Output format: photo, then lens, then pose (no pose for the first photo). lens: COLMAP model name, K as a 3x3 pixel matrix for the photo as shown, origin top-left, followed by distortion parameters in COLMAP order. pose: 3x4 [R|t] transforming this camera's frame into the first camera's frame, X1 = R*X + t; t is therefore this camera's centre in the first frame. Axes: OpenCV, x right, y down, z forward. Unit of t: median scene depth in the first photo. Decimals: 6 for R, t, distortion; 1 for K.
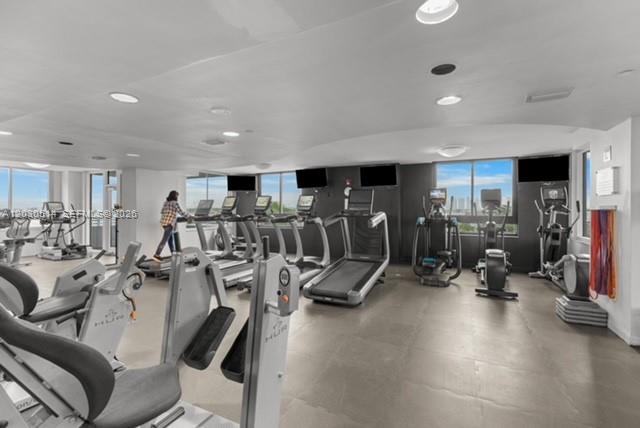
lens RADIAL K [[289.6, 0, 319.2], [0, 289.6, 210.1], [0, 0, 1]] dist [-0.003924, -0.000378]
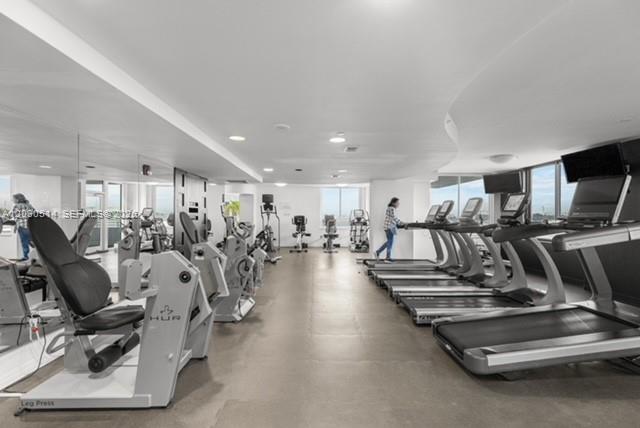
lens RADIAL K [[289.6, 0, 318.5], [0, 289.6, 215.6], [0, 0, 1]] dist [-0.003924, -0.000378]
pose [[0.449689, 0.004478, -0.893174, 0.251853], [-0.009285, 0.999957, 0.000339, 0.001268], [0.893137, 0.008140, 0.449711, 0.220741]]
